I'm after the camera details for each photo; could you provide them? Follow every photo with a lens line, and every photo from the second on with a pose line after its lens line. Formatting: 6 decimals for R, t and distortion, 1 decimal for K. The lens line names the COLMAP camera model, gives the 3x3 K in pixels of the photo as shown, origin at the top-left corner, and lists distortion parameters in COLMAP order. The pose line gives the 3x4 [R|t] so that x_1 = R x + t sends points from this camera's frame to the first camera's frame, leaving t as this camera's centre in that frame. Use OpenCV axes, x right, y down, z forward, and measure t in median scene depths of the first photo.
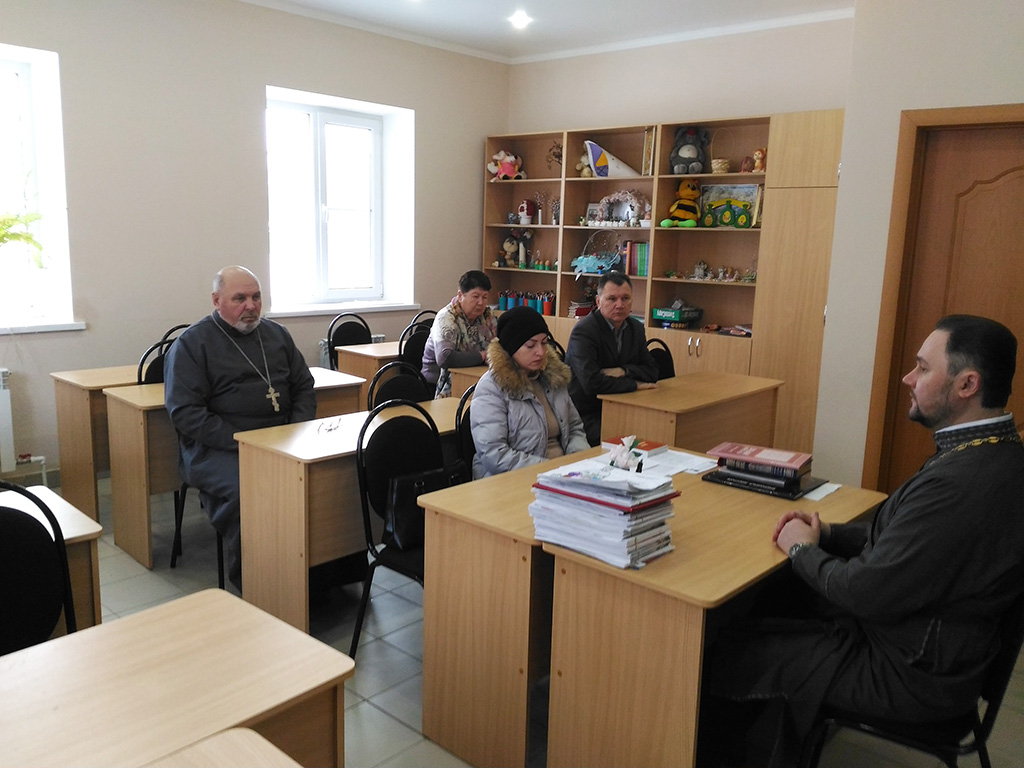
lens RADIAL K [[848.3, 0, 512.0], [0, 848.3, 384.0], [0, 0, 1]] dist [0.063789, -0.101722]
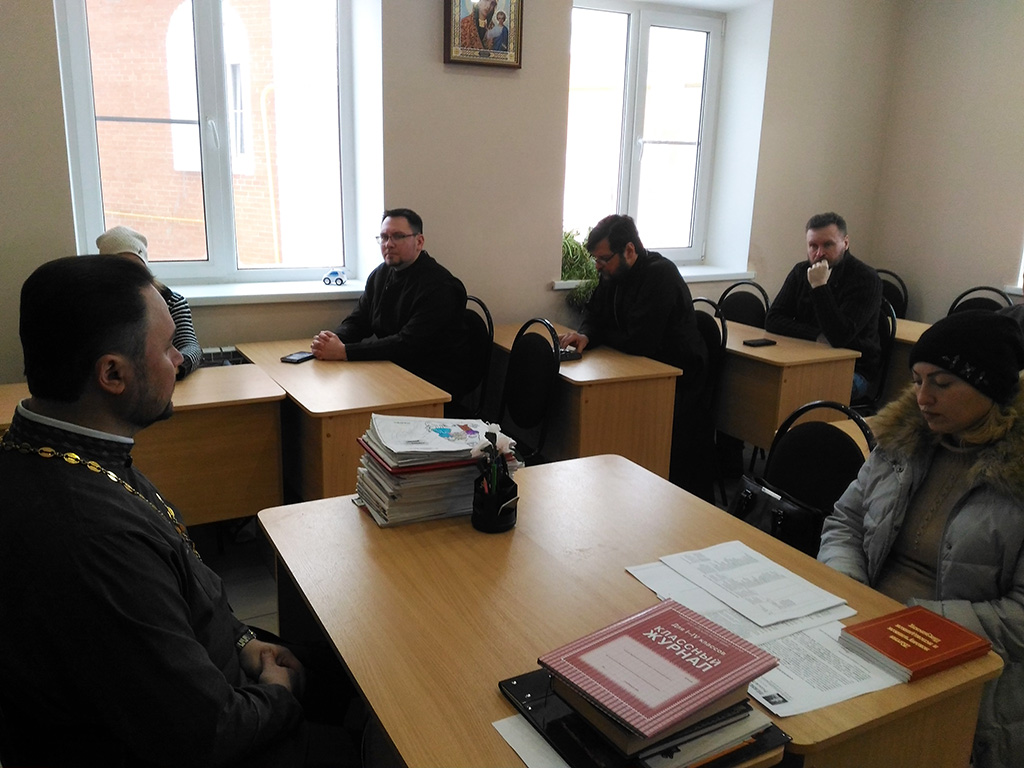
lens RADIAL K [[847.3, 0, 512.0], [0, 847.3, 384.0], [0, 0, 1]] dist [0.181972, -0.399021]
pose [[-0.341255, 0.203781, -0.917615, 0.619322], [-0.200291, 0.938033, 0.282802, -0.145606], [0.918384, 0.280298, -0.279293, 0.900232]]
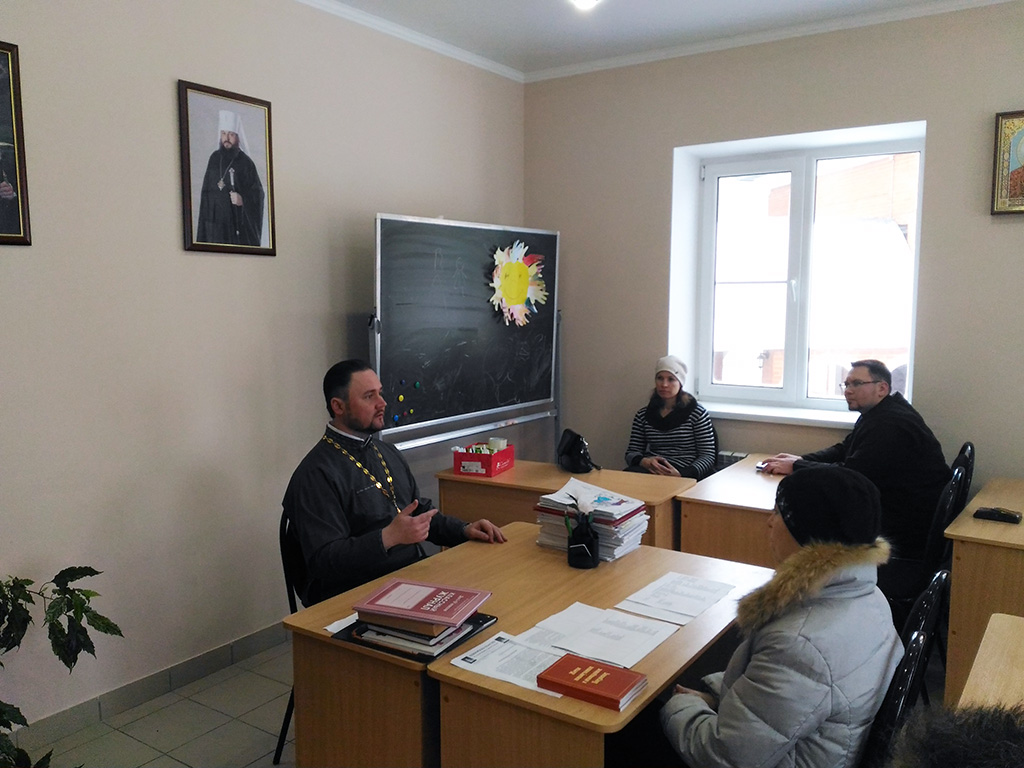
lens RADIAL K [[848.3, 0, 512.0], [0, 848.3, 384.0], [0, 0, 1]] dist [0.063789, -0.101722]
pose [[-0.990303, -0.006517, -0.138772, 0.284062], [-0.045464, 0.959096, 0.279405, -0.288939], [0.131275, 0.283004, -0.950092, 1.497901]]
